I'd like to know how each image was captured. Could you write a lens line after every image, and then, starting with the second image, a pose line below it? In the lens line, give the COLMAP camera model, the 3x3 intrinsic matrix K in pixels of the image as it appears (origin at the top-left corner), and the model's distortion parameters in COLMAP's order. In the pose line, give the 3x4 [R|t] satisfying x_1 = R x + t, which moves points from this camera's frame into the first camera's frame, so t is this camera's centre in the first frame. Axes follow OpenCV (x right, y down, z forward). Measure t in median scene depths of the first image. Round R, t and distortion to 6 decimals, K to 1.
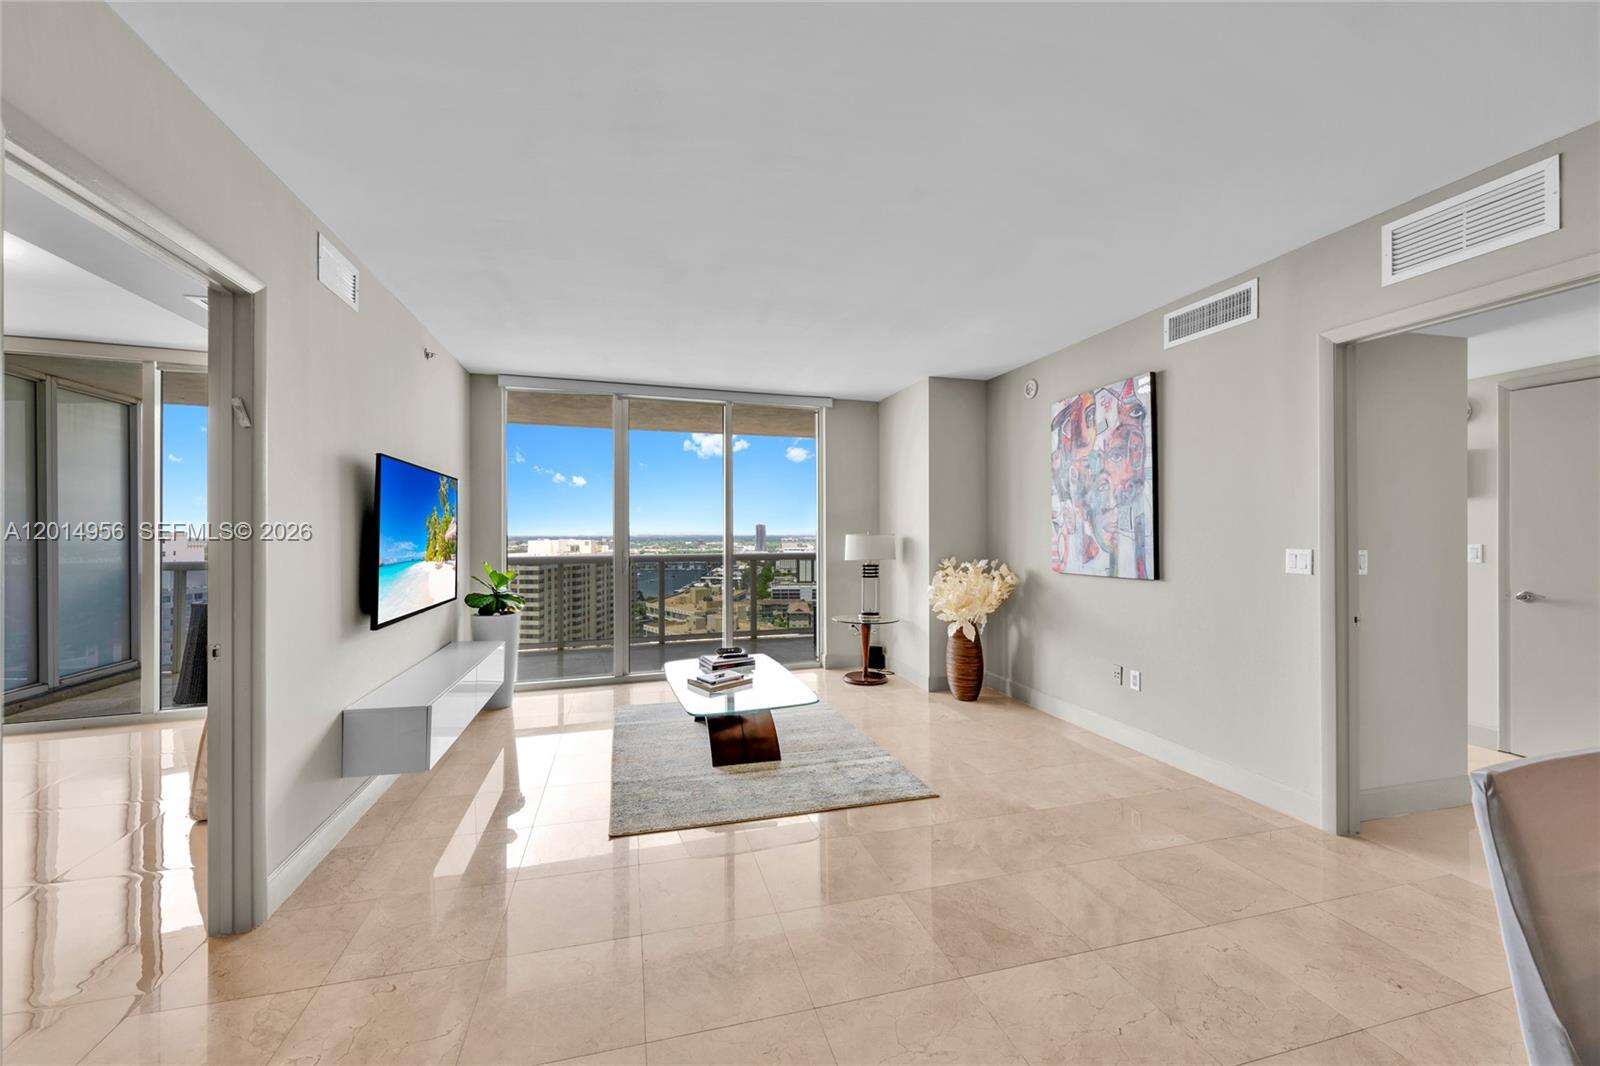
lens RADIAL K [[631.6, 0, 794.4], [0, 631.6, 530.7], [0, 0, 1]] dist [-0.000655, 0.000024]
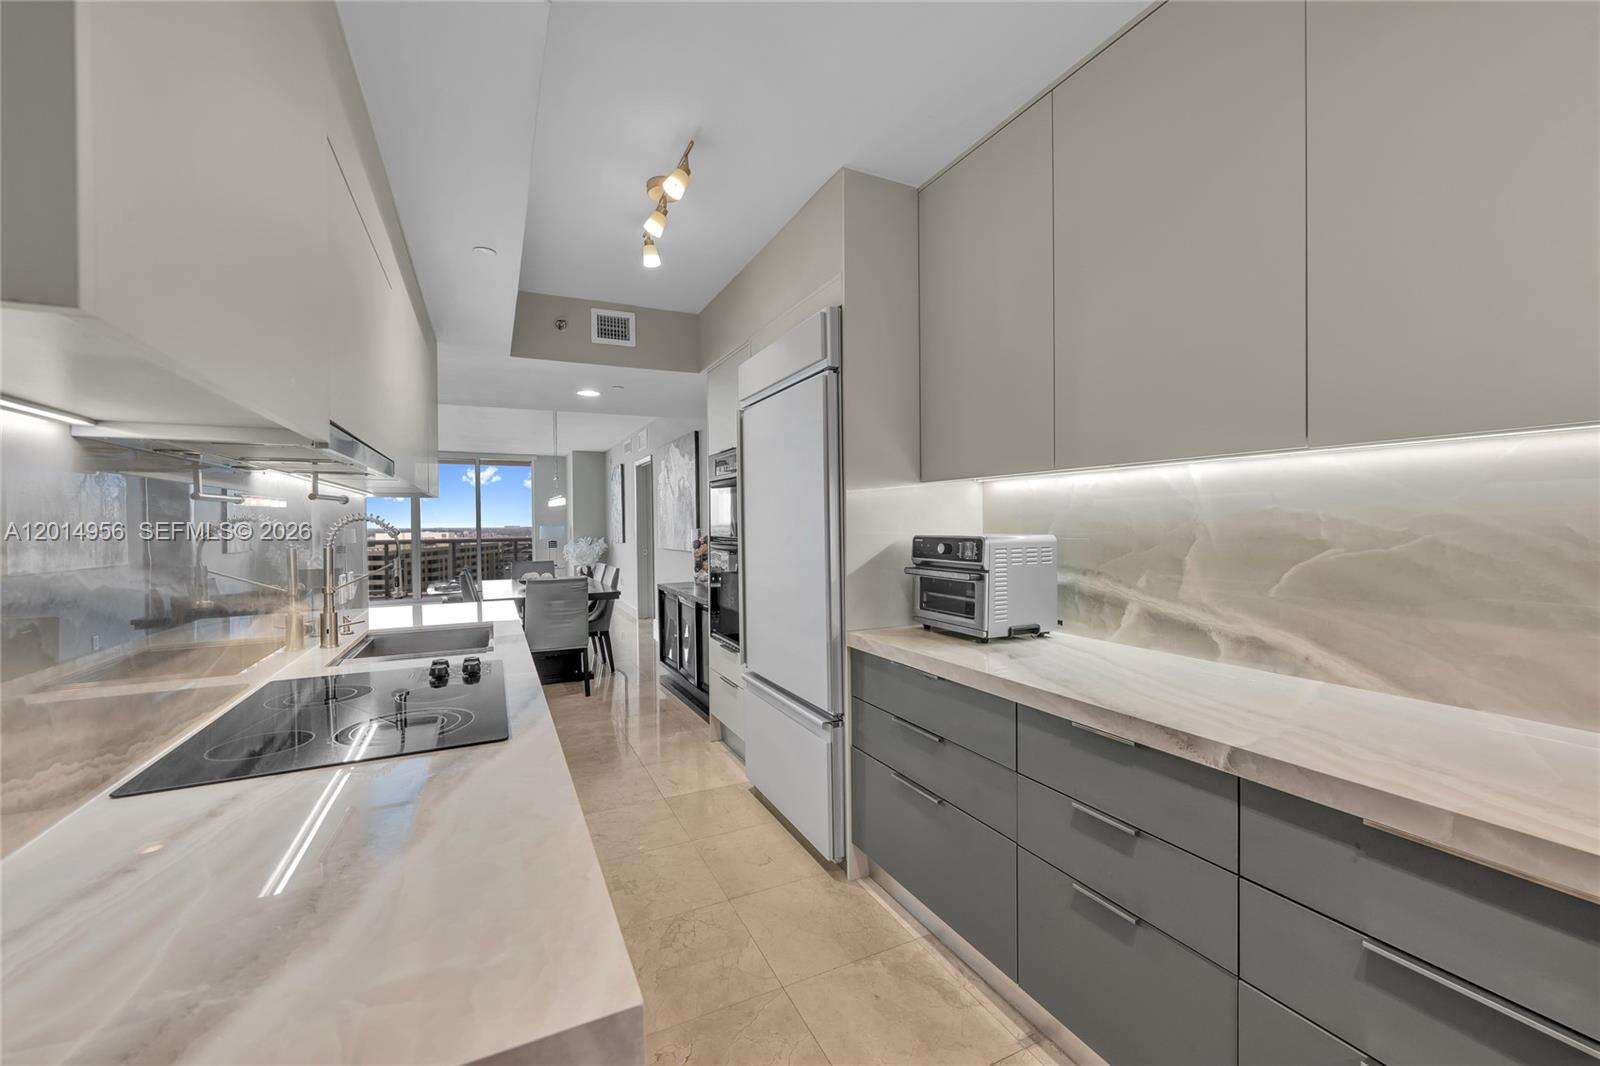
lens RADIAL K [[631.6, 0, 794.4], [0, 631.6, 530.7], [0, 0, 1]] dist [-0.000655, 0.000024]
pose [[0.982691, -0.007000, 0.185118, 0.605519], [0.004212, 0.999872, 0.015450, -0.007706], [-0.185202, -0.014403, 0.982595, -1.332339]]
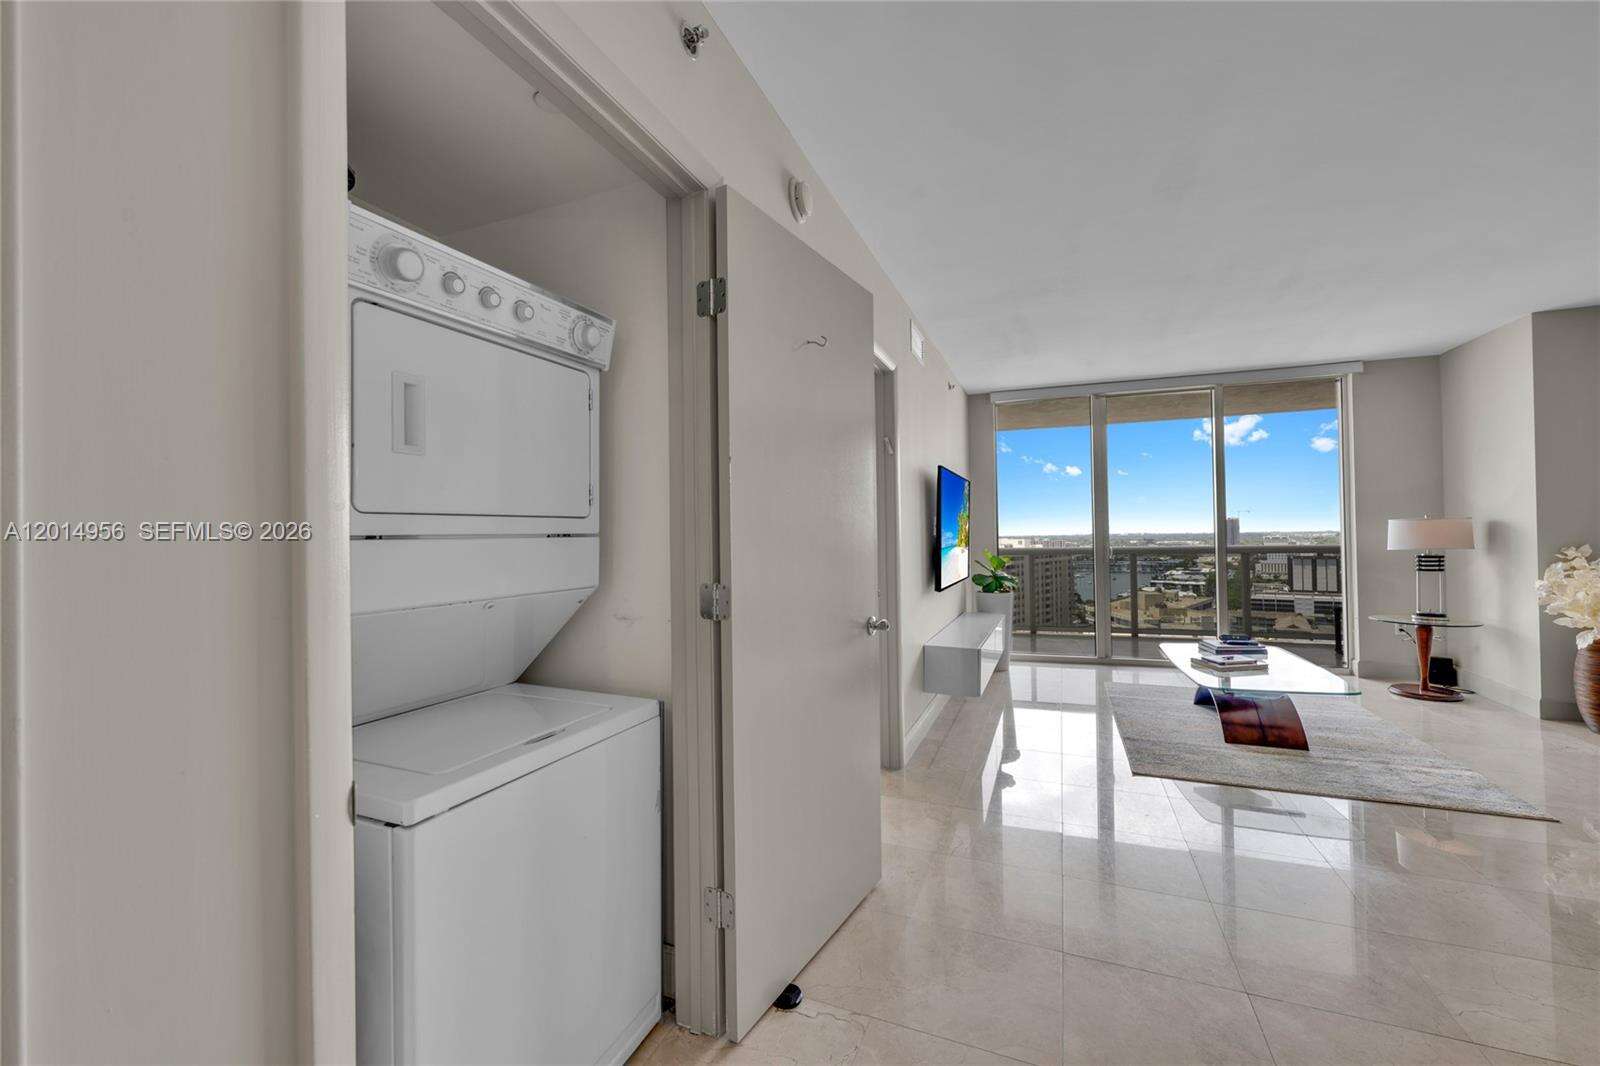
lens RADIAL K [[631.6, 0, 794.4], [0, 631.6, 530.7], [0, 0, 1]] dist [-0.000655, 0.000024]
pose [[0.790504, -0.015135, -0.612270, -0.036708], [0.015669, 0.999867, -0.004485, 0.014672], [0.612256, -0.006049, 0.790636, -0.188820]]
